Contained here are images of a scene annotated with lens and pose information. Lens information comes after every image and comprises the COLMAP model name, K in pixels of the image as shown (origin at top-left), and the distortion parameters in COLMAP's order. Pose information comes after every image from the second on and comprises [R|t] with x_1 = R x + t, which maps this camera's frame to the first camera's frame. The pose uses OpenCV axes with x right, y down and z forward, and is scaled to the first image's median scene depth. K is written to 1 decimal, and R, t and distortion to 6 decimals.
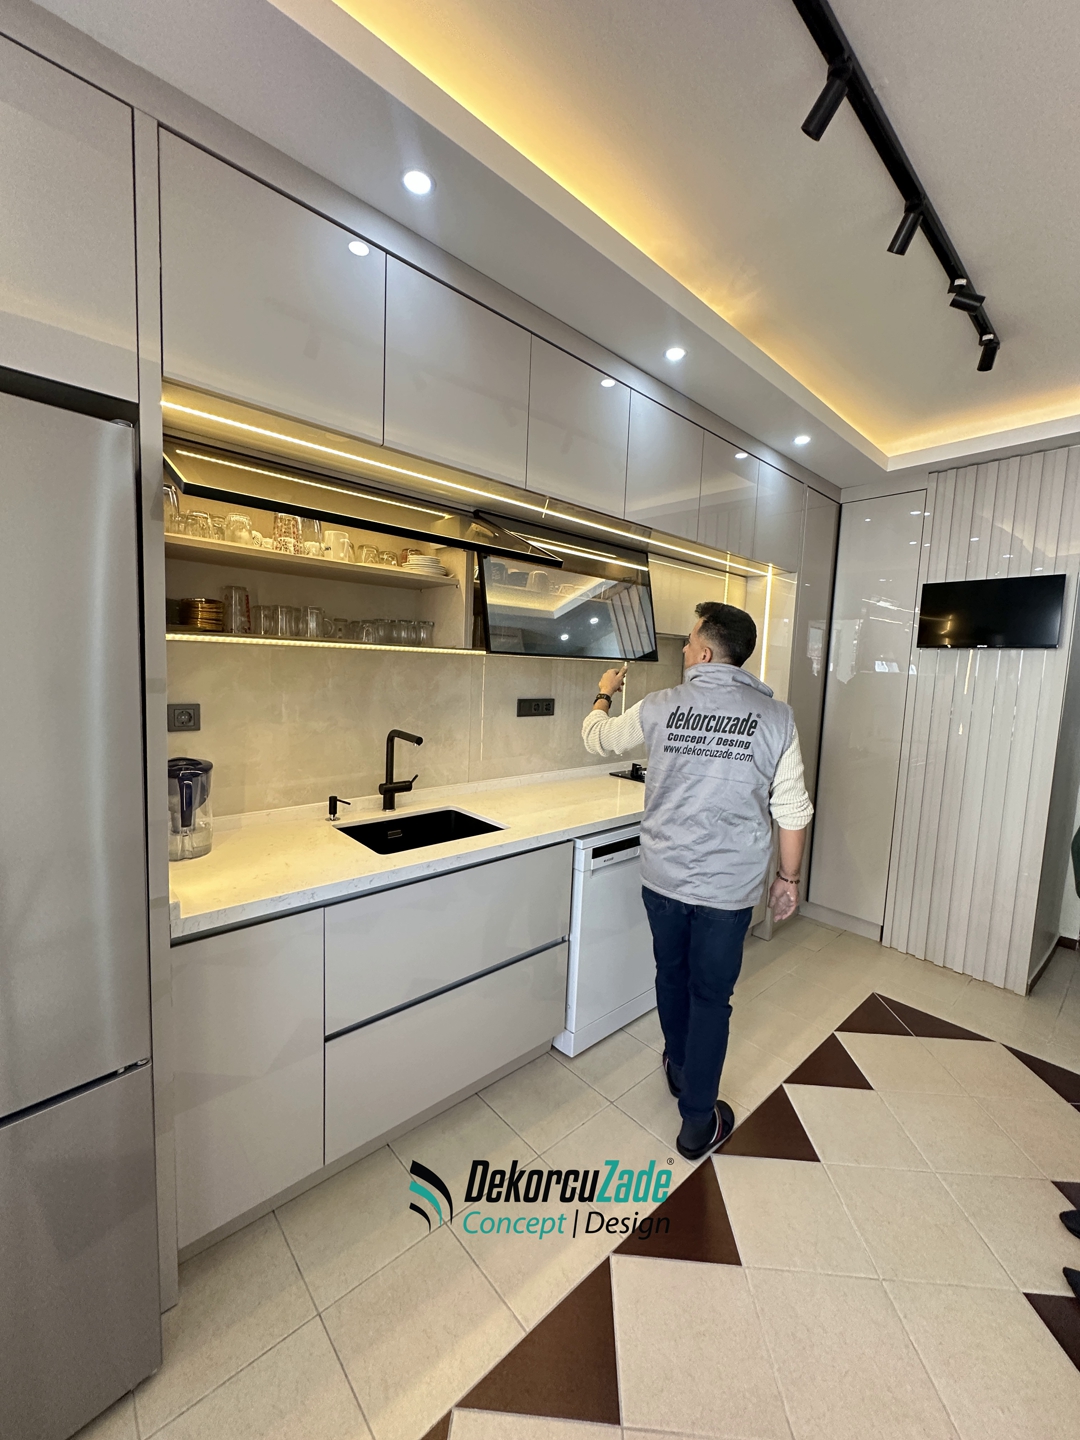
lens RADIAL K [[575.3, 0, 539.9], [0, 575.3, 718.2], [0, 0, 1]] dist [-0.002631, 0.000992]
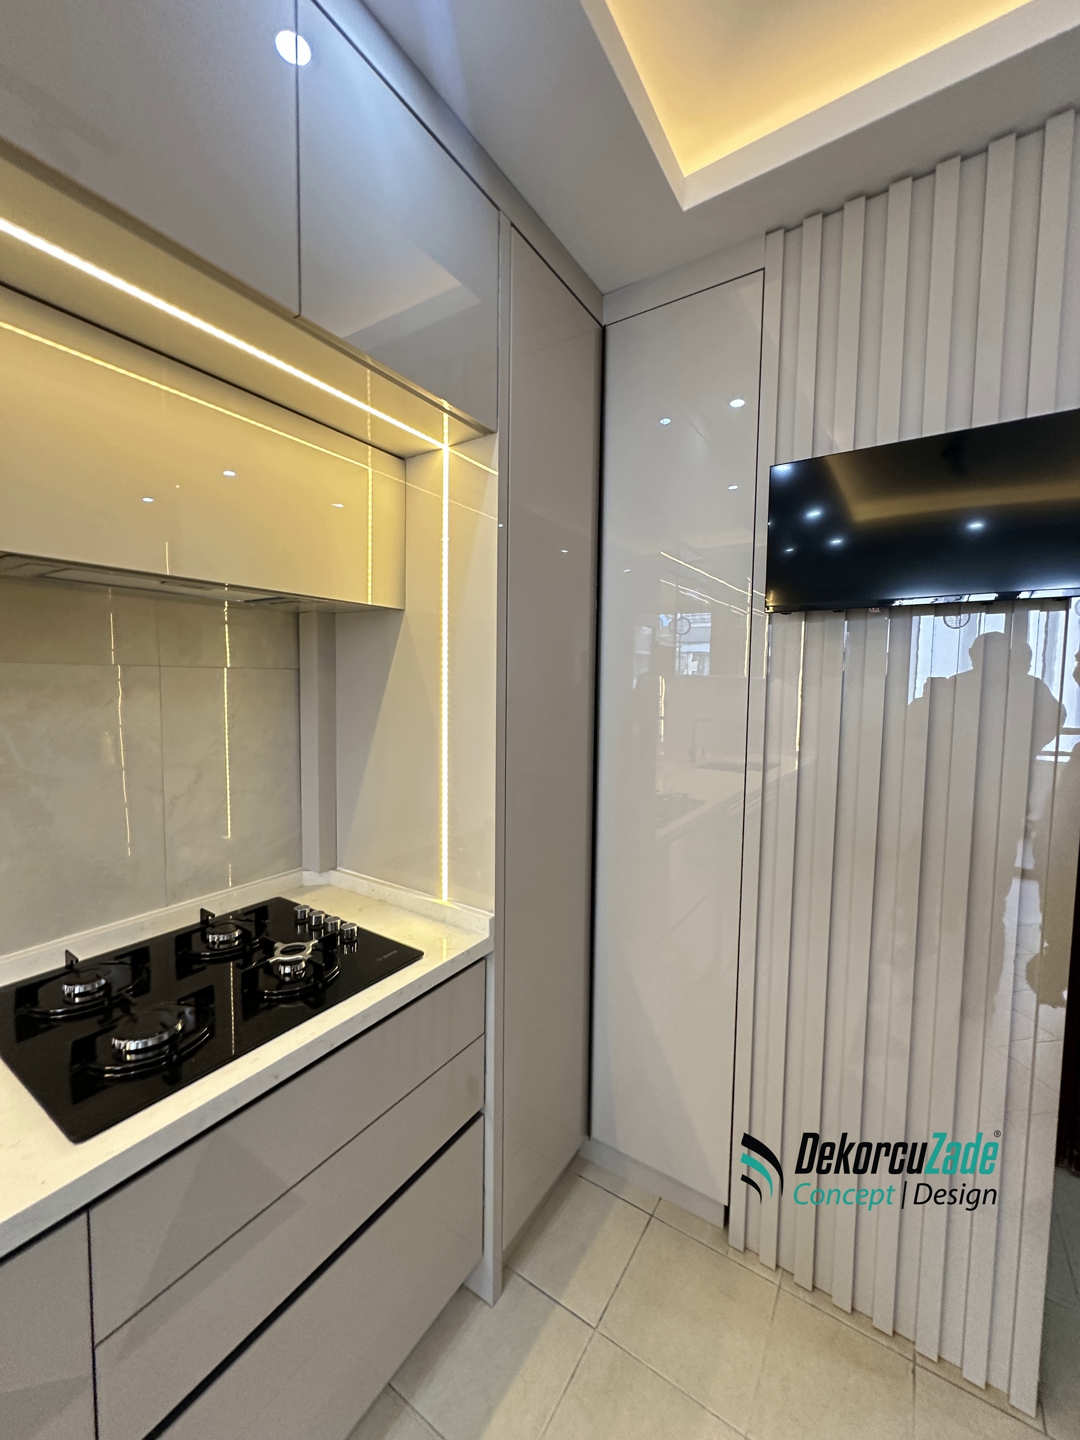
lens RADIAL K [[575.3, 0, 541.7], [0, 575.3, 717.3], [0, 0, 1]] dist [-0.002631, 0.000992]
pose [[0.966253, -0.043612, 0.253878, 0.519087], [0.048731, 0.998715, -0.013908, -0.062874], [-0.252945, 0.025810, 0.967136, 0.856843]]
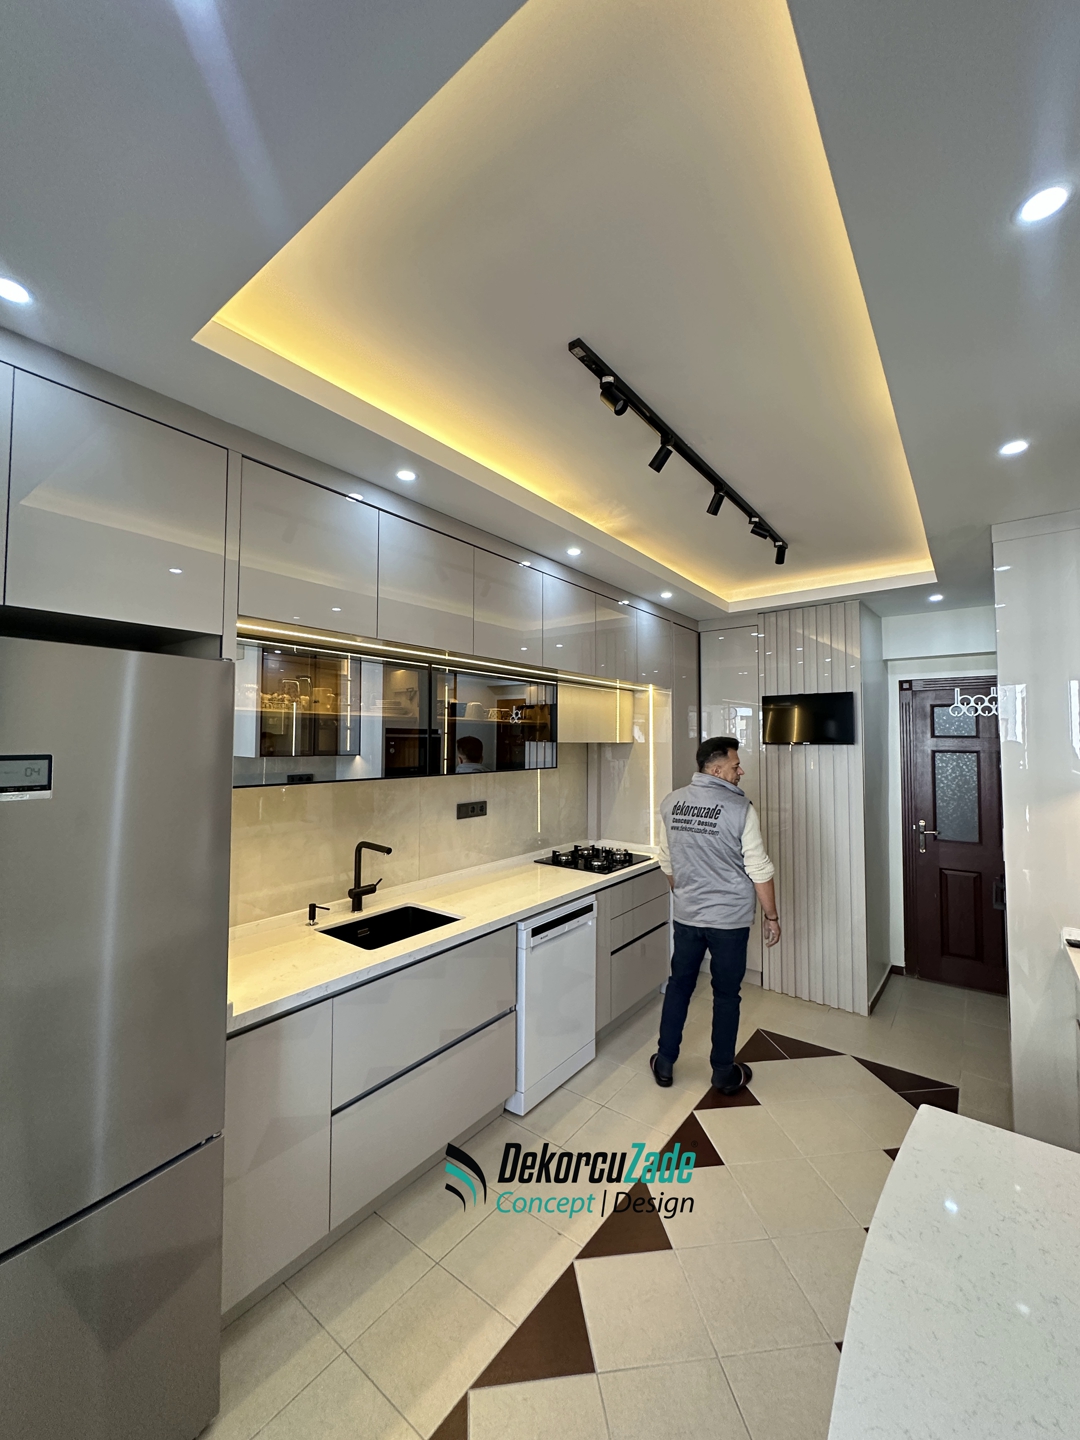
lens RADIAL K [[575.3, 0, 540.2], [0, 575.3, 718.4], [0, 0, 1]] dist [-0.002631, 0.000992]
pose [[0.983388, -0.031032, 0.178843, -0.095771], [0.054025, 0.990664, -0.125166, -0.063426], [-0.173289, 0.132748, 0.975884, -0.260410]]
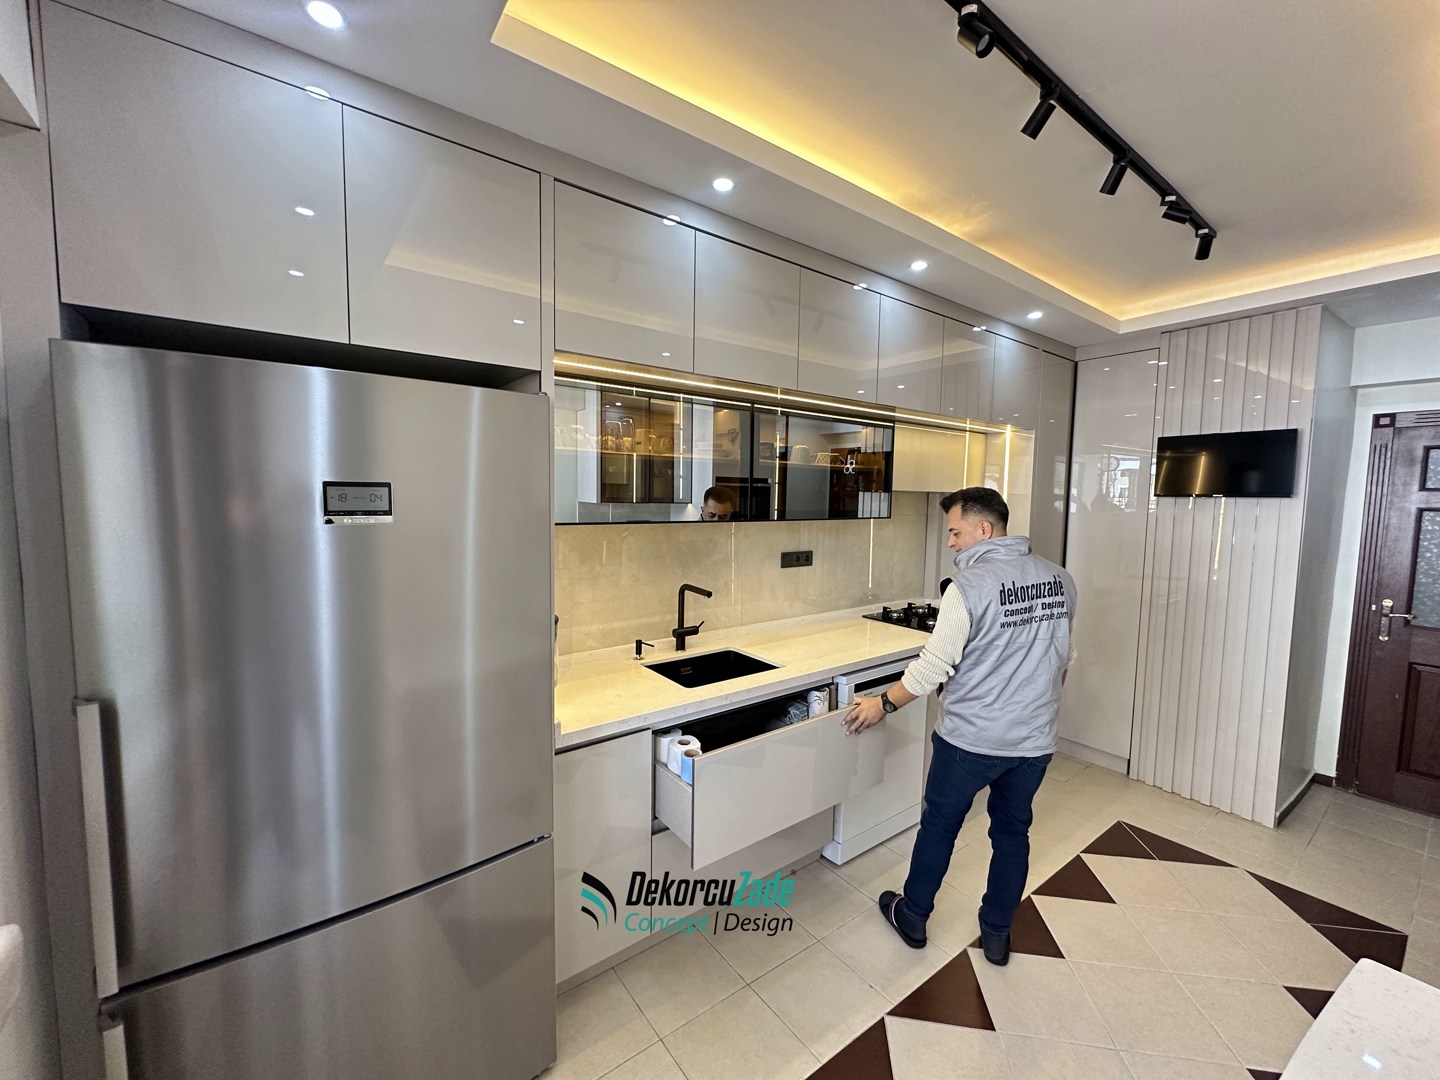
lens RADIAL K [[575.3, 0, 716.8], [0, 575.3, 539.7], [0, 0, 1]] dist [-0.002631, 0.000992]
pose [[0.994977, -0.017443, -0.098574, -0.066626], [0.015522, 0.999675, -0.020224, -0.047236], [0.098895, 0.018593, 0.994924, -0.194597]]
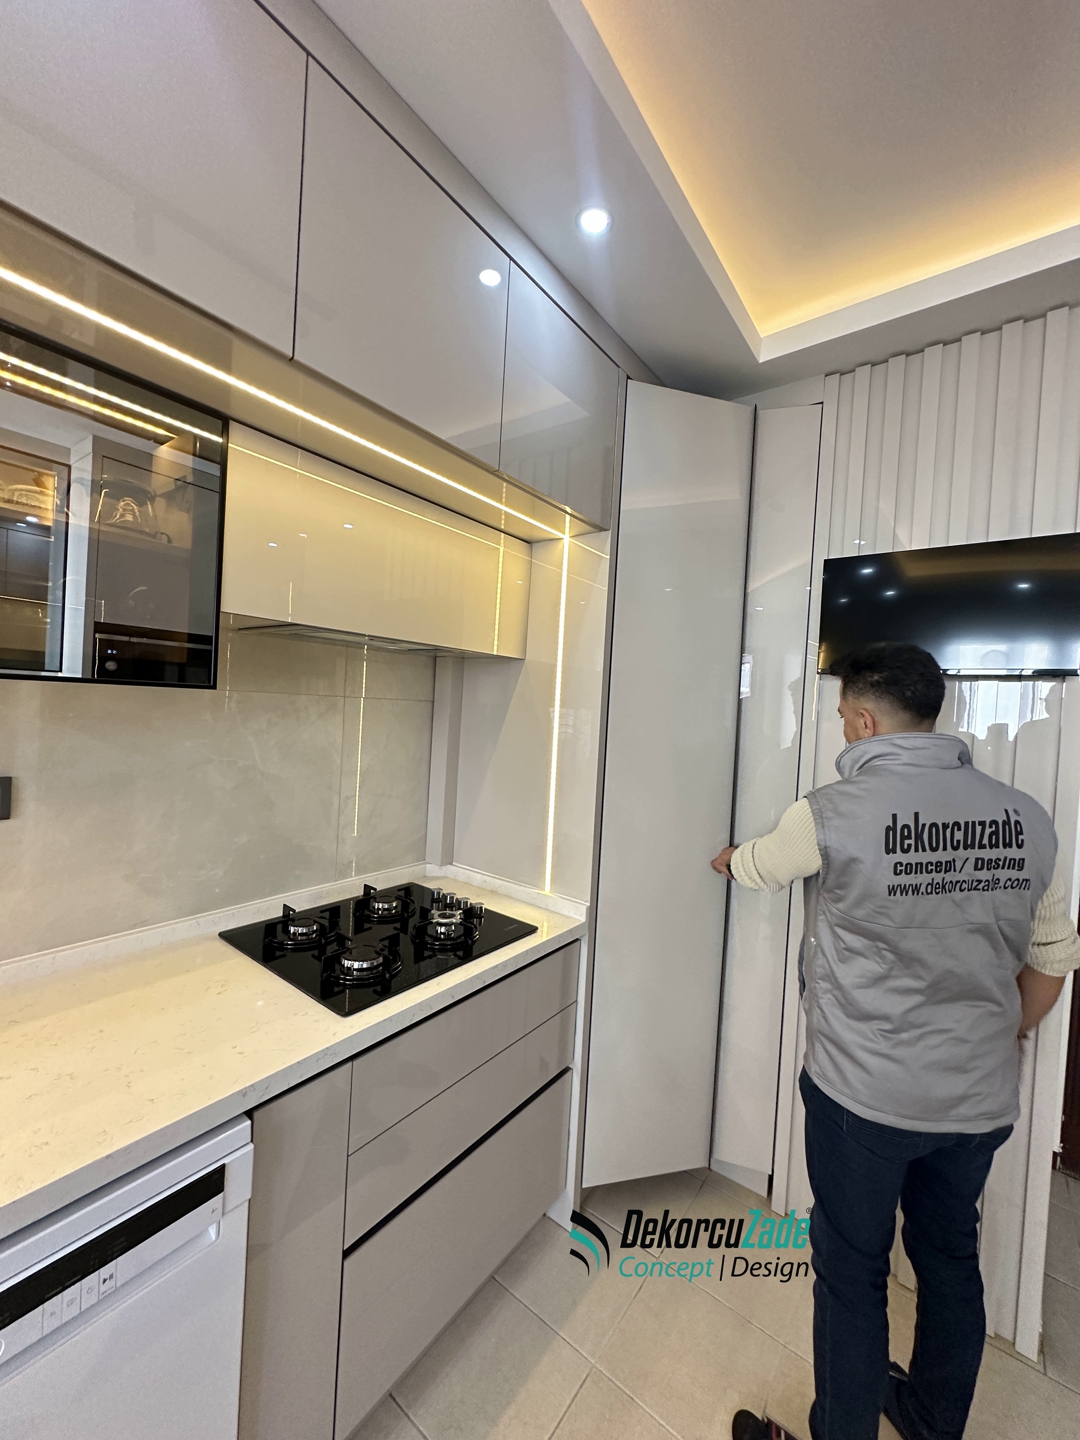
lens RADIAL K [[575.3, 0, 540.5], [0, 575.3, 716.5], [0, 0, 1]] dist [-0.002631, 0.000992]
pose [[0.982572, 0.010204, 0.185602, 0.406471], [0.001755, 0.997938, -0.064155, -0.065478], [-0.185874, 0.063362, 0.980528, 0.708355]]
